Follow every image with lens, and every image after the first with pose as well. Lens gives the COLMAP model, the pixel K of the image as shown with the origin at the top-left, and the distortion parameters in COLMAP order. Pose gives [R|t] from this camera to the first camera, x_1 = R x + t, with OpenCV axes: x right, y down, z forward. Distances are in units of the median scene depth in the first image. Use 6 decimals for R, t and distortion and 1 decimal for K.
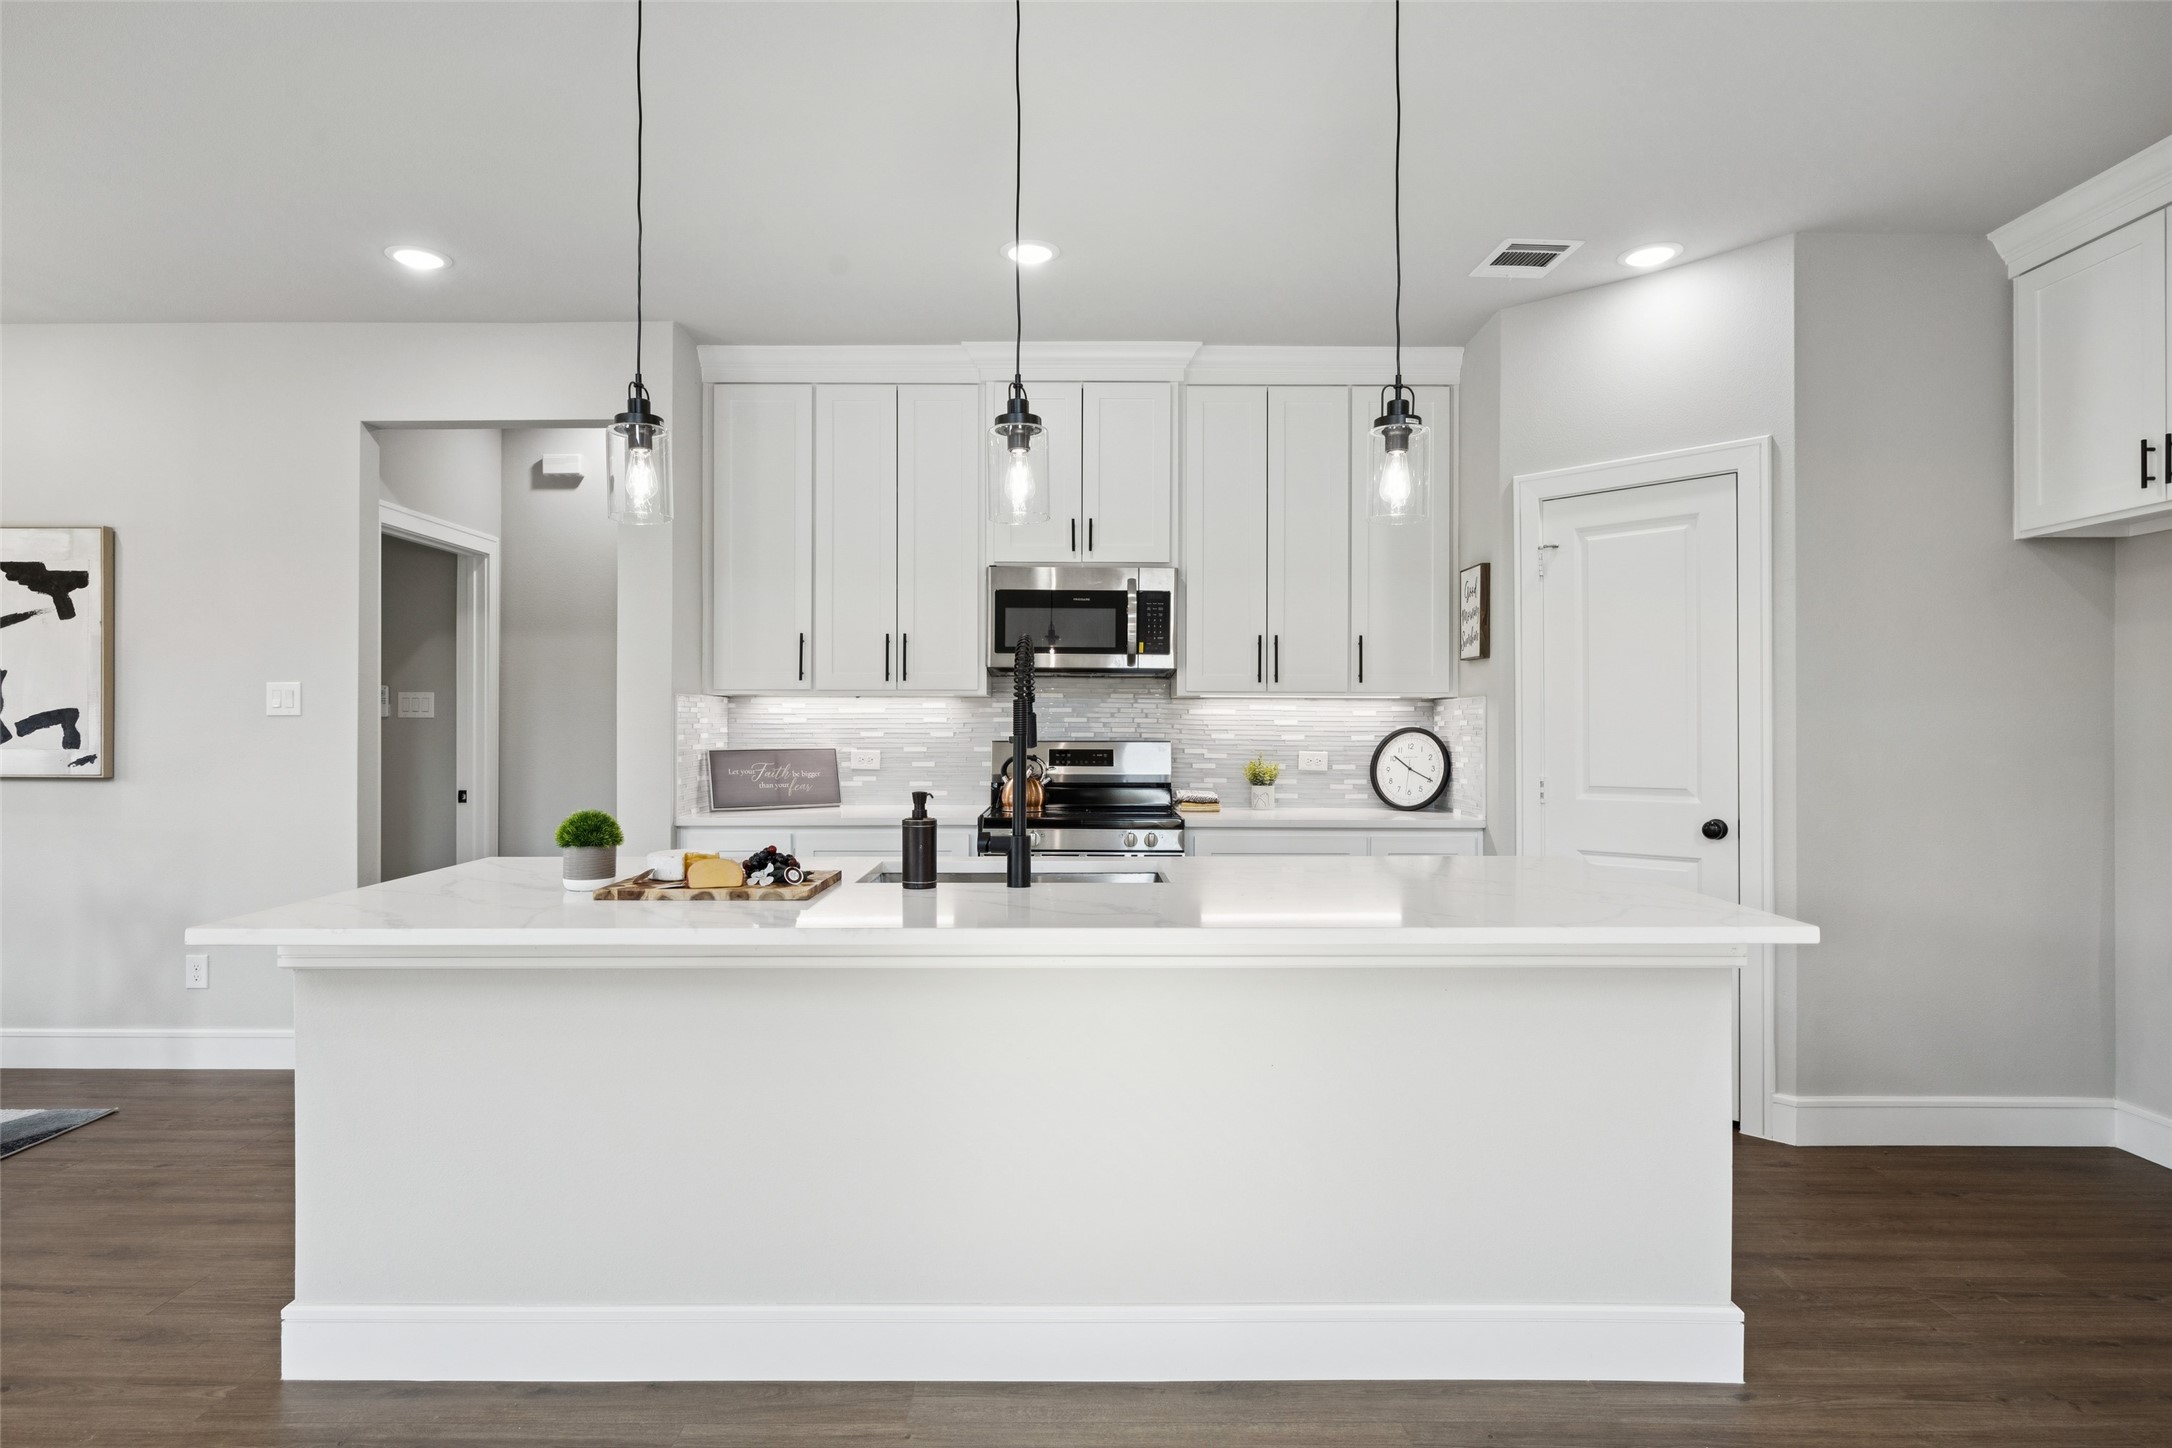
lens RADIAL K [[1200.7, 0, 1086.0], [0, 1200.7, 724.0], [0, 0, 1]] dist [0.007579, -0.000448]
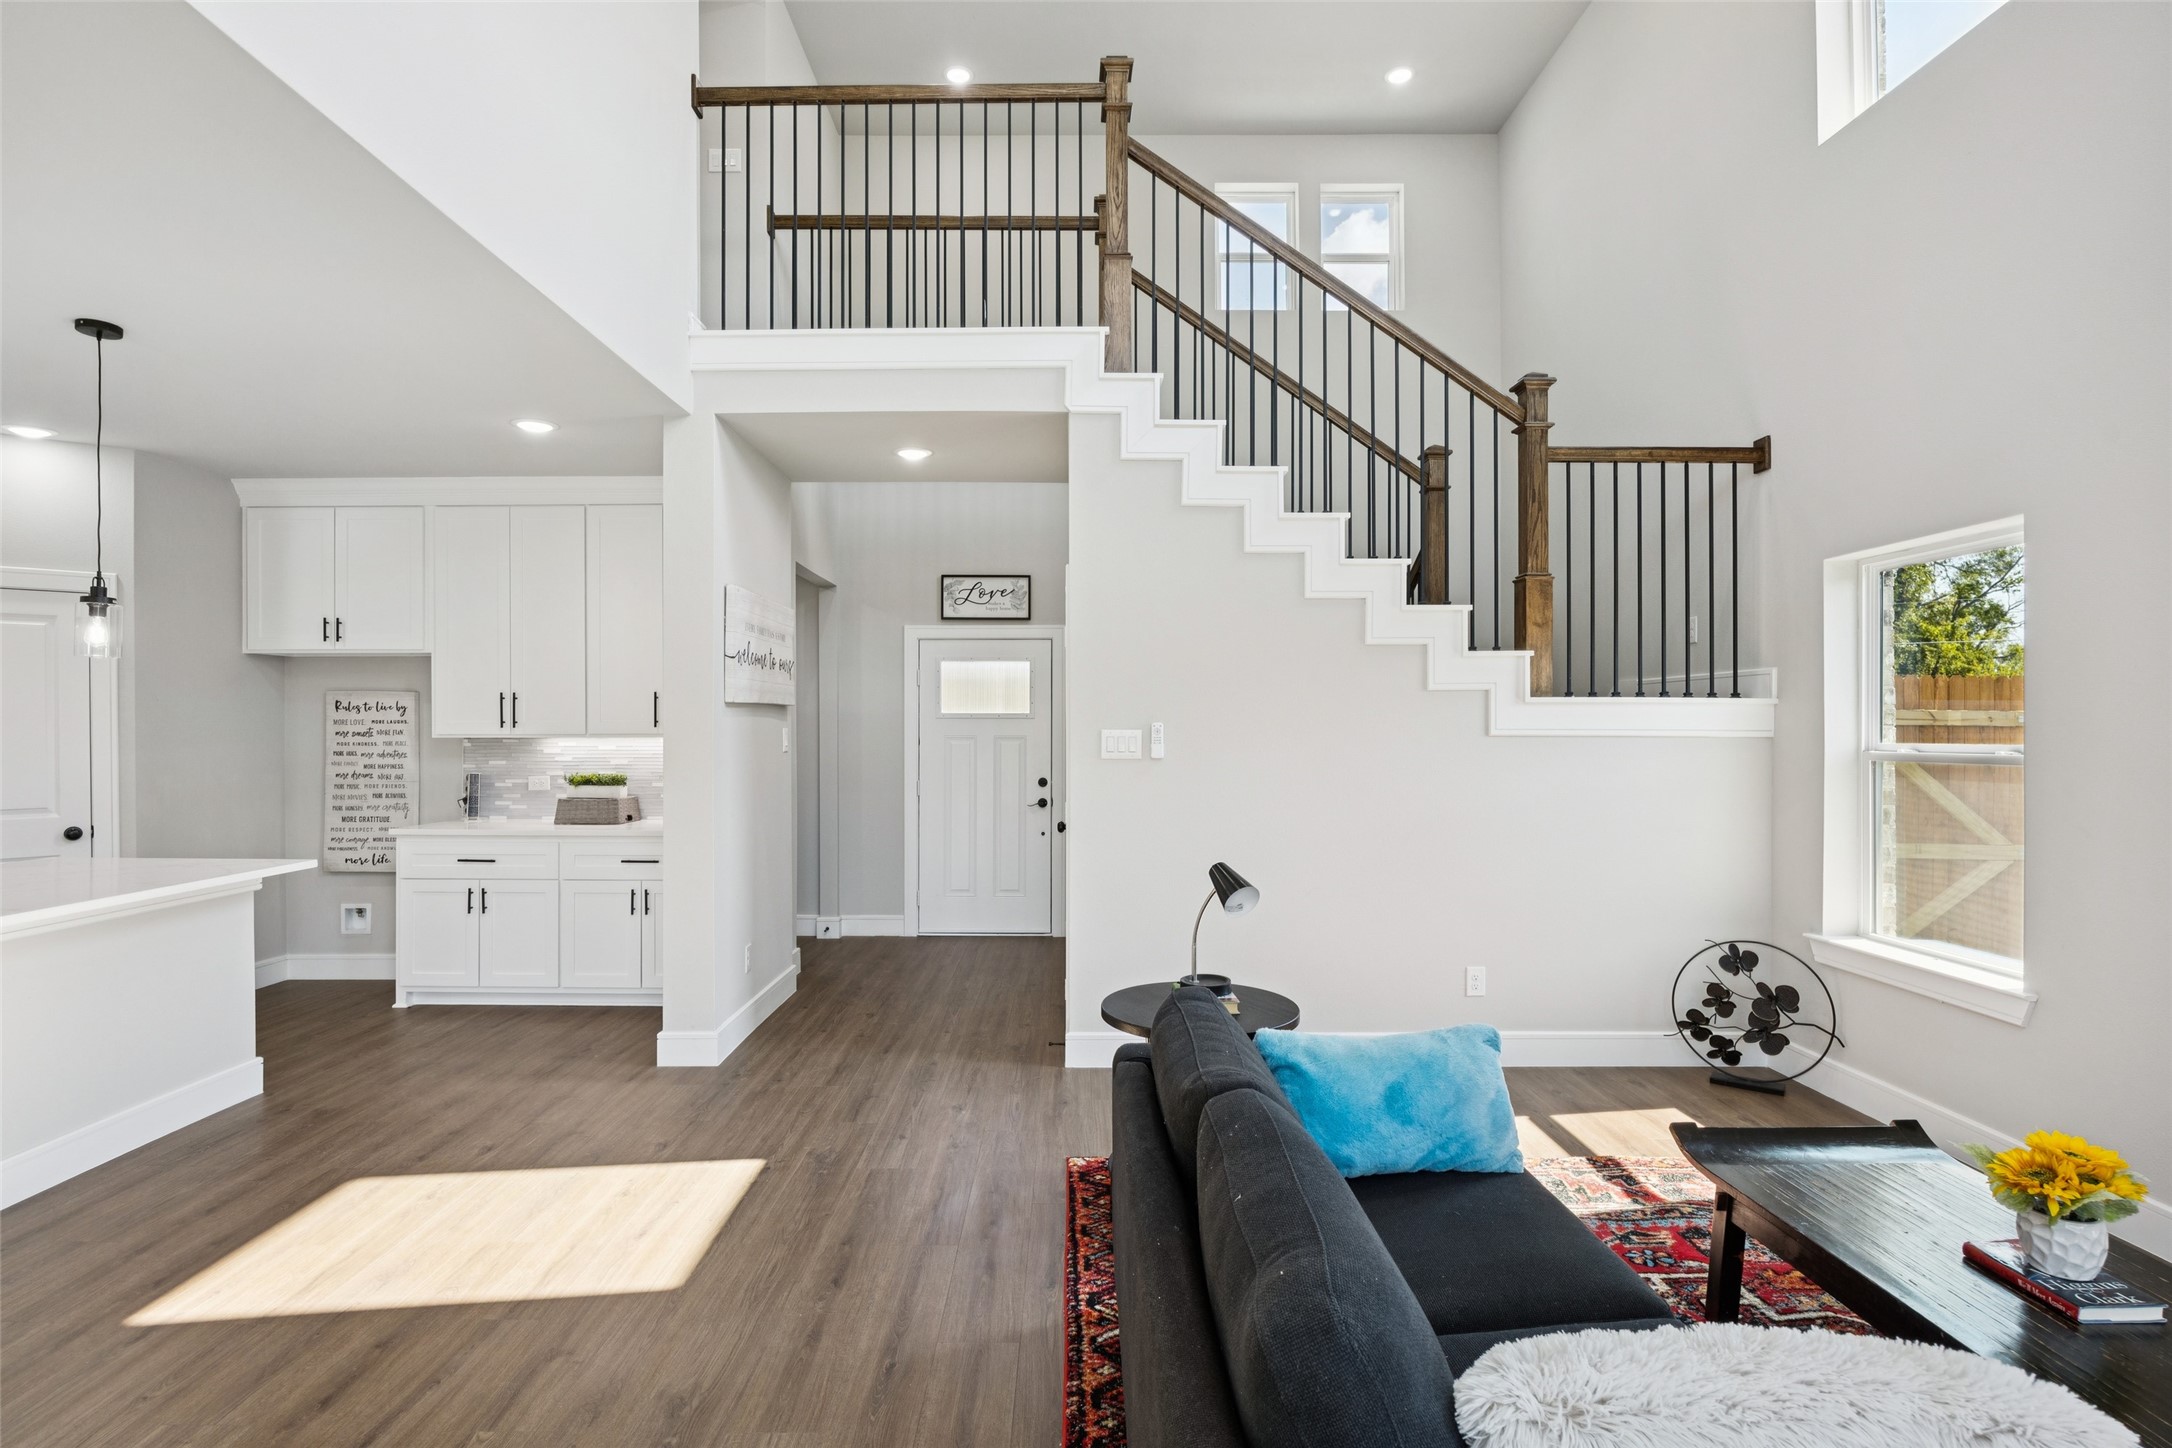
lens RADIAL K [[1055.2, 0, 1055.7], [0, 1055.2, 728.5], [0, 0, 1]] dist [-0.010182, -0.000141]
pose [[0.027196, -0.003809, 0.999623, -0.568473], [-0.001535, 0.999991, 0.003853, -0.037834], [-0.999629, -0.001640, 0.027190, -0.185805]]
